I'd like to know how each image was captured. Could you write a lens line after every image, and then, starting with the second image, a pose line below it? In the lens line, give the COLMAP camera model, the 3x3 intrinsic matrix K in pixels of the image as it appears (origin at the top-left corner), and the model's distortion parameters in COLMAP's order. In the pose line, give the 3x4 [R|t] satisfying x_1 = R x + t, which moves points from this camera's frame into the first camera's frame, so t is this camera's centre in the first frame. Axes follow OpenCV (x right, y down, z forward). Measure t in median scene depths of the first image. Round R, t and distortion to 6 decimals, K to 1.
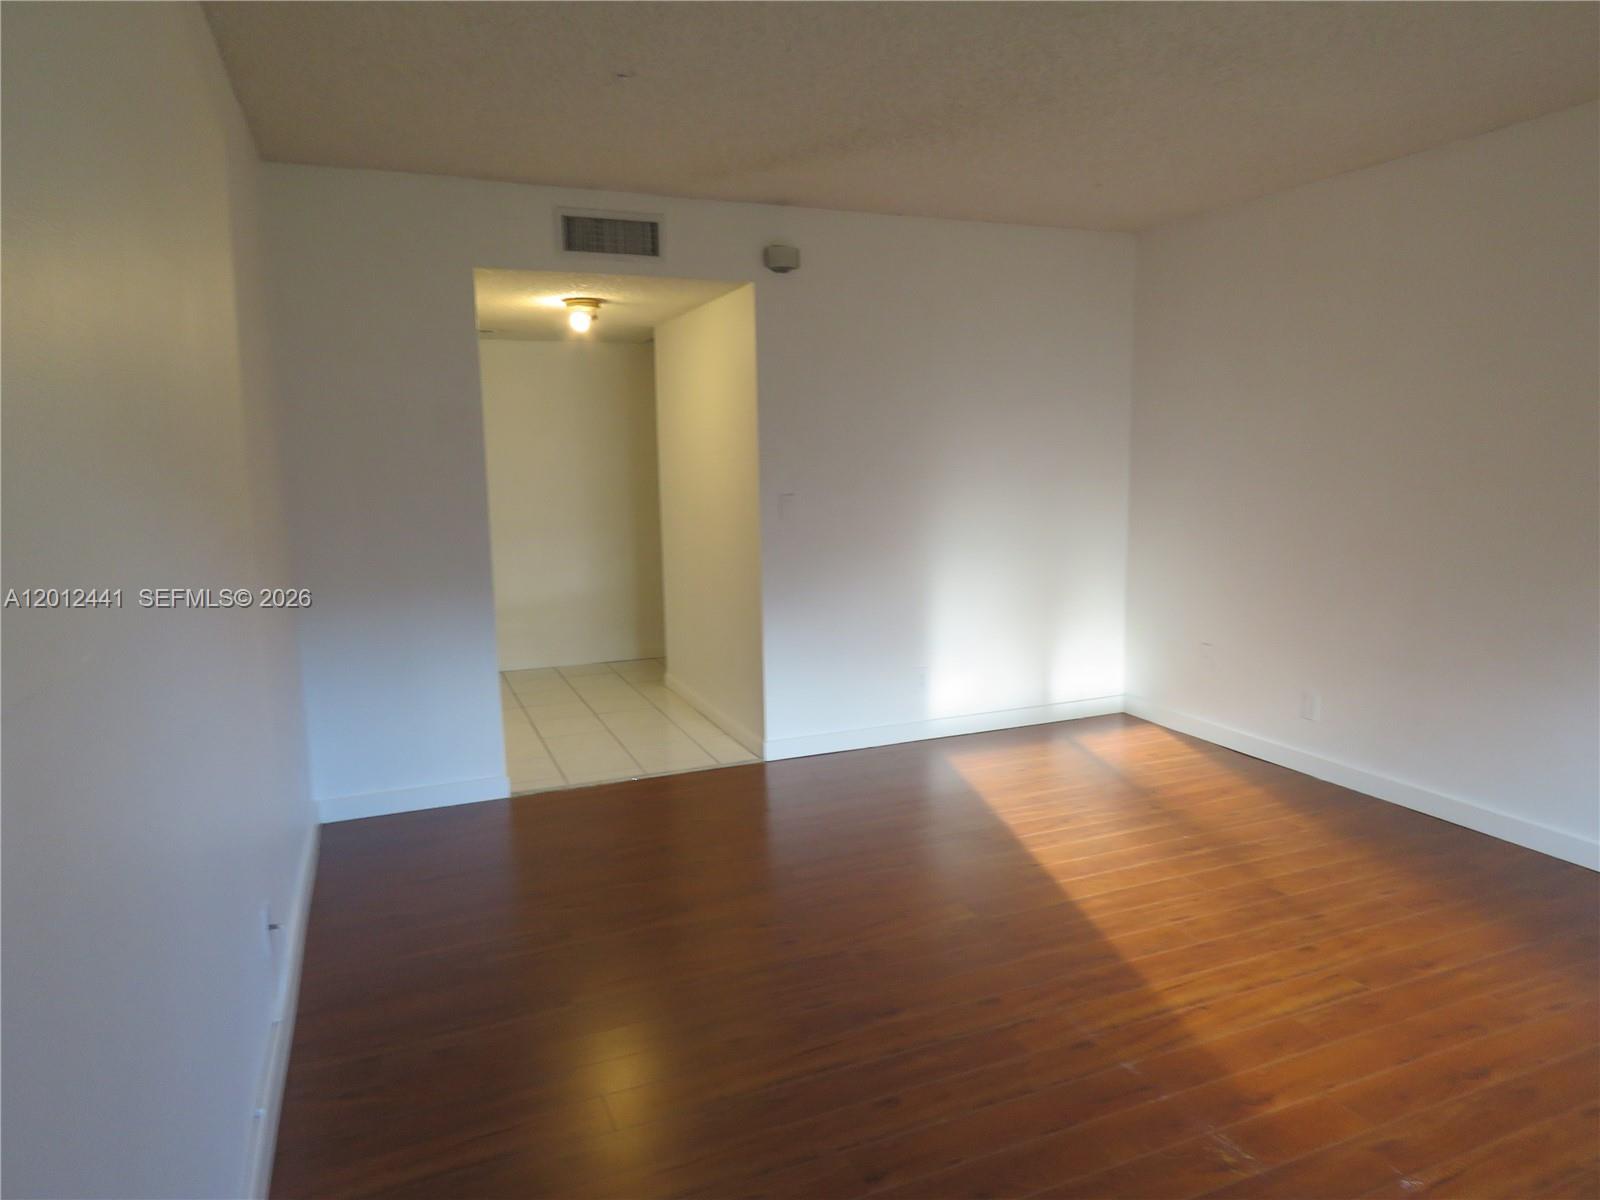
lens RADIAL K [[1024.3, 0, 800.0], [0, 1024.3, 600.0], [0, 0, 1]] dist [-0.007785, 0.001341]
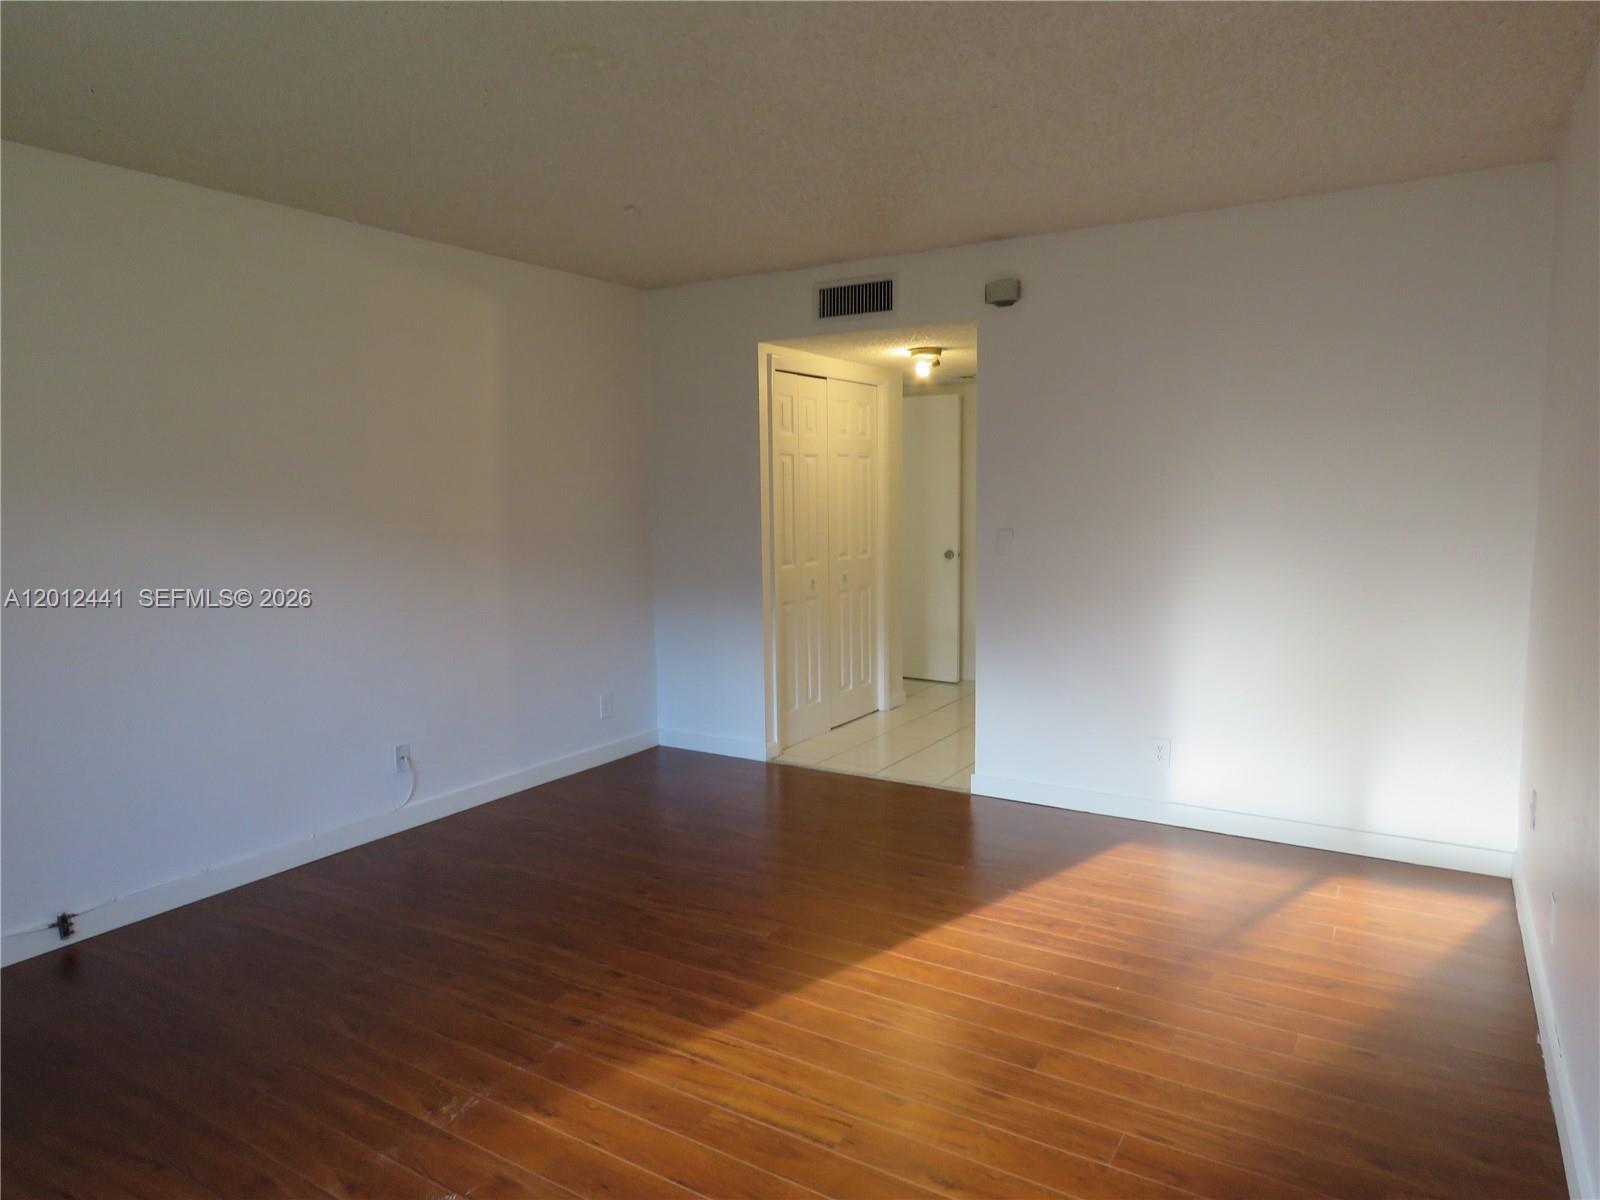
lens RADIAL K [[1024.3, 0, 800.0], [0, 1024.3, 600.0], [0, 0, 1]] dist [-0.007785, 0.001341]
pose [[0.576080, 0.096540, -0.811672, 0.812679], [-0.115870, 0.992618, 0.035824, -0.057129], [0.809139, 0.073411, 0.583013, 0.325281]]
